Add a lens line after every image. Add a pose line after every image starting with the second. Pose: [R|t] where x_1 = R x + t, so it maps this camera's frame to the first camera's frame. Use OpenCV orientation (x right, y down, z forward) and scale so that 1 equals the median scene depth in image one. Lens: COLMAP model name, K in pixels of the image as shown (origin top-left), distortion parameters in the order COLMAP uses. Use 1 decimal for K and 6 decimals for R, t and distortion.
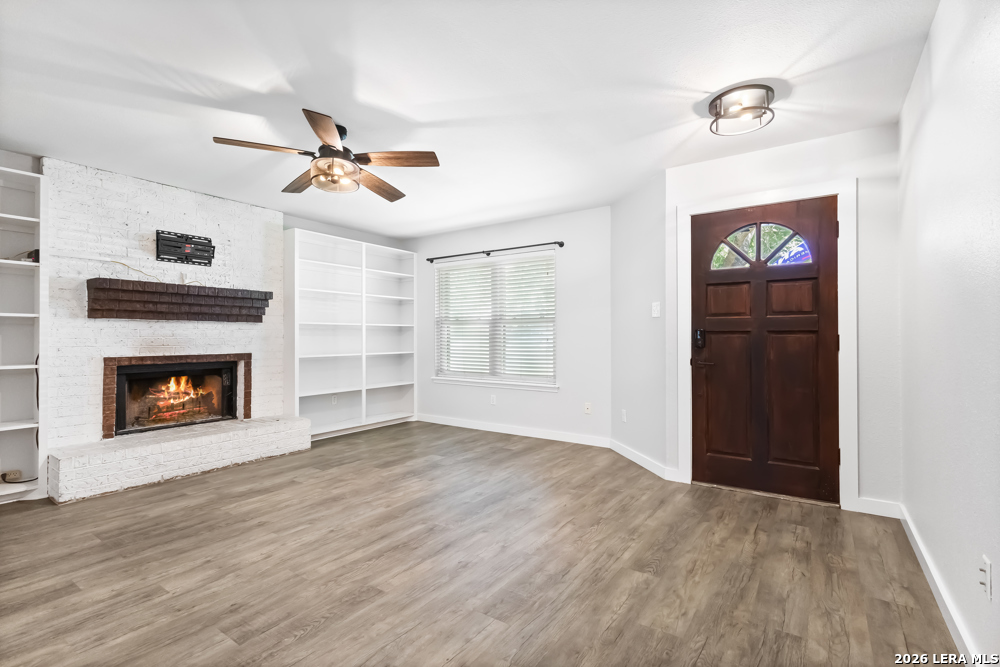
lens RADIAL K [[466.0, 0, 500.8], [0, 466.0, 334.4], [0, 0, 1]] dist [0.005552, 0.000678]
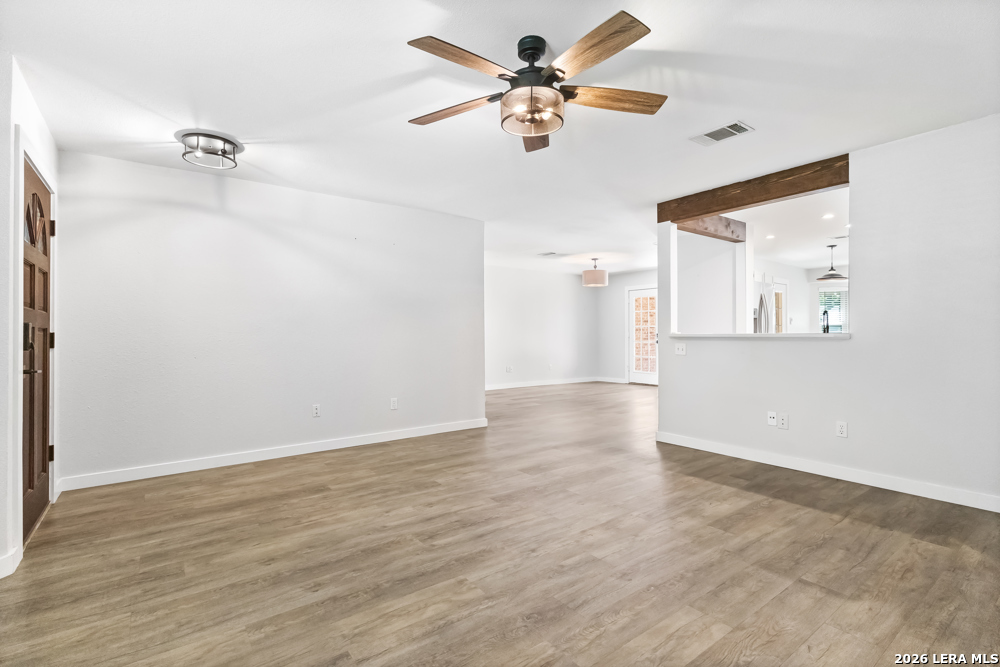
lens RADIAL K [[466.0, 0, 492.8], [0, 466.0, 336.6], [0, 0, 1]] dist [0.005552, 0.000678]
pose [[-0.942886, 0.003110, 0.333101, -0.496677], [0.003279, 0.999995, -0.000057, 0.011968], [-0.333099, 0.001039, -0.942891, 1.577047]]
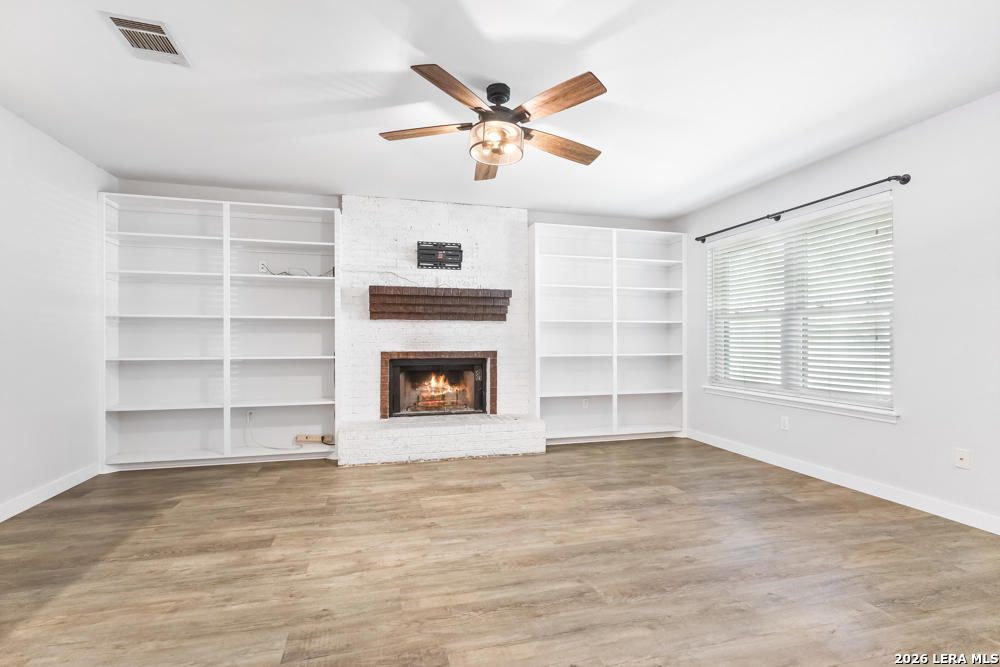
lens RADIAL K [[466.0, 0, 496.1], [0, 466.0, 340.5], [0, 0, 1]] dist [0.005552, 0.000678]
pose [[0.763481, 0.001649, -0.645828, 0.186793], [0.002512, 0.999982, 0.005522, 0.016924], [0.645825, -0.005838, 0.763463, 0.310619]]
